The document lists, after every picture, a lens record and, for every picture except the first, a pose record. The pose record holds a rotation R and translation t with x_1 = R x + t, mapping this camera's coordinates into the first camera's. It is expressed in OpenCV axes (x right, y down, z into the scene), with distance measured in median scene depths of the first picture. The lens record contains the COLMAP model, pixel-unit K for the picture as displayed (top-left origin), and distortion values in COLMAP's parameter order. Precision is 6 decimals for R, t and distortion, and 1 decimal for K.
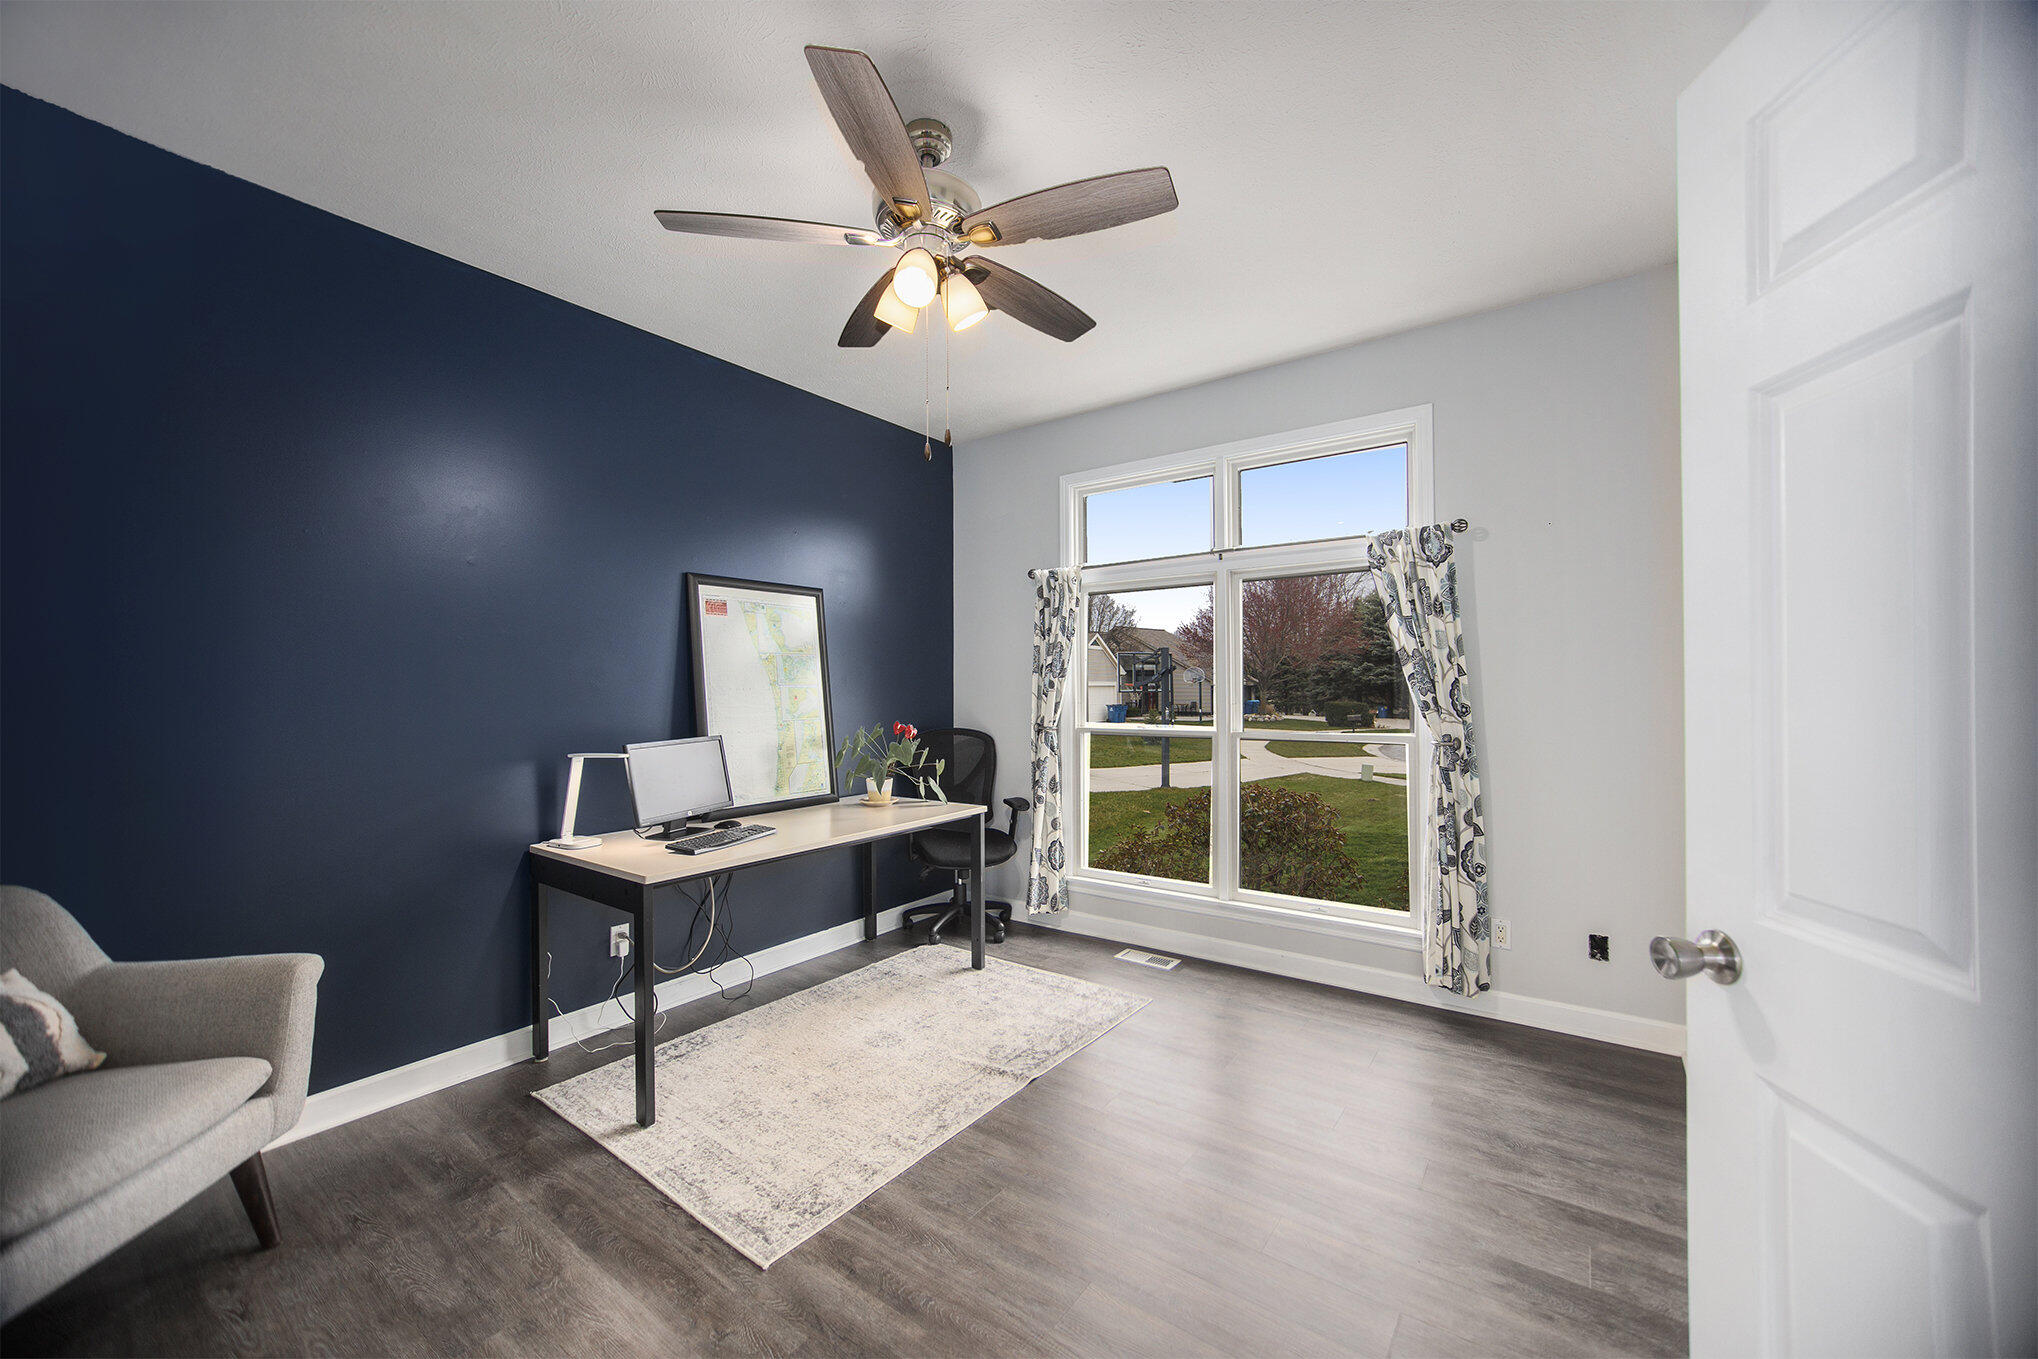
lens RADIAL K [[778.2, 0, 1014.1], [0, 778.2, 686.6], [0, 0, 1]] dist [-0.015936, 0.002100]
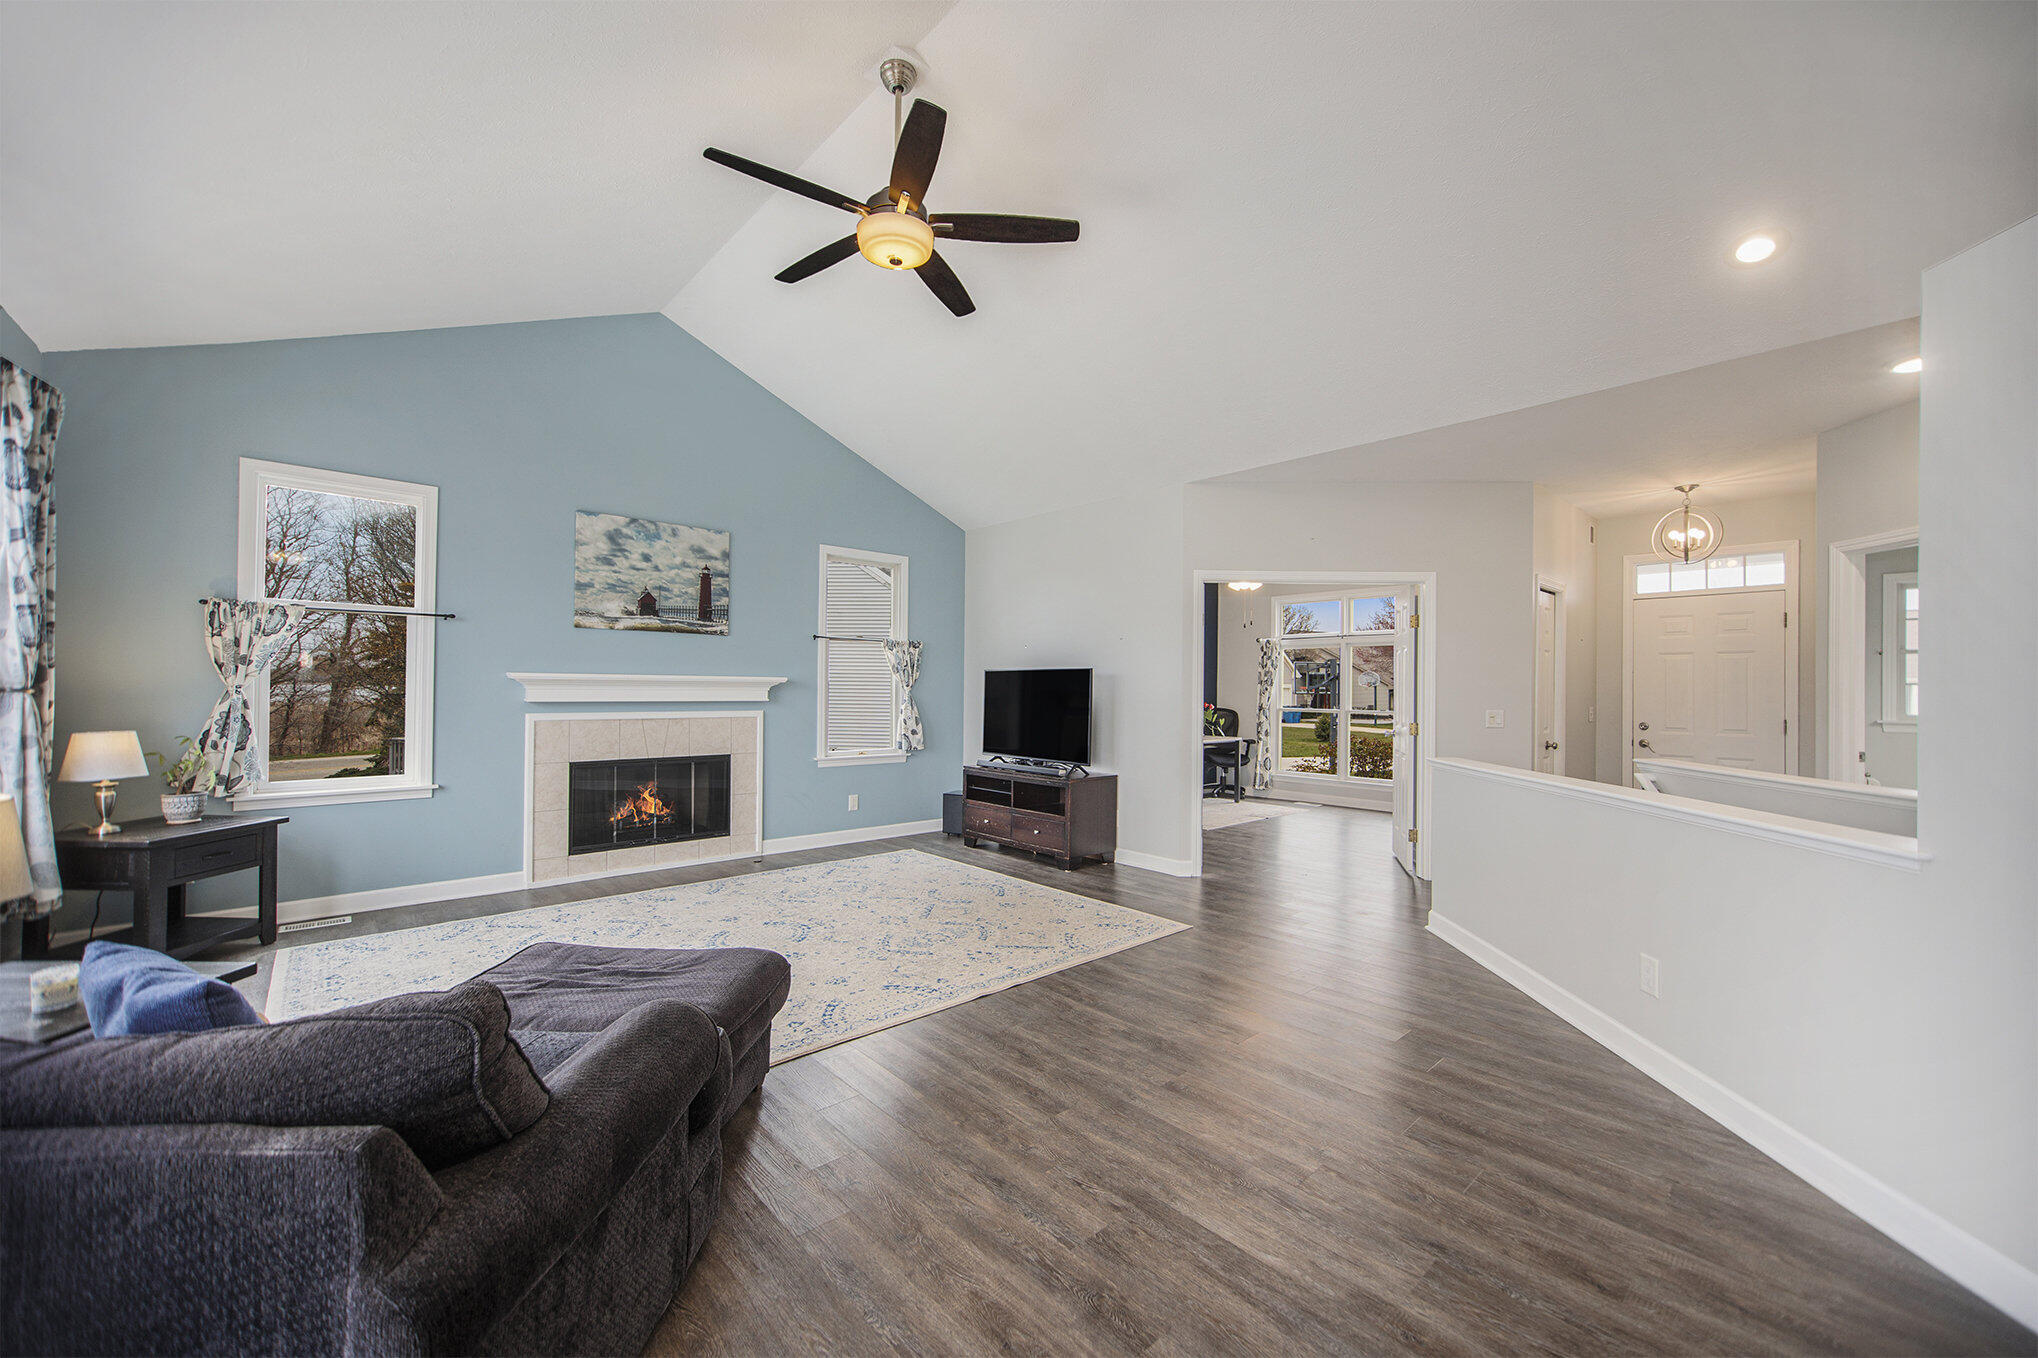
lens RADIAL K [[778.2, 0, 1018.1], [0, 778.2, 687.9], [0, 0, 1]] dist [-0.015936, 0.002100]
pose [[0.978784, 0.011776, -0.204558, -0.197779], [-0.011603, 0.999931, 0.002045, -0.002044], [0.204568, 0.000371, 0.978852, -1.373465]]
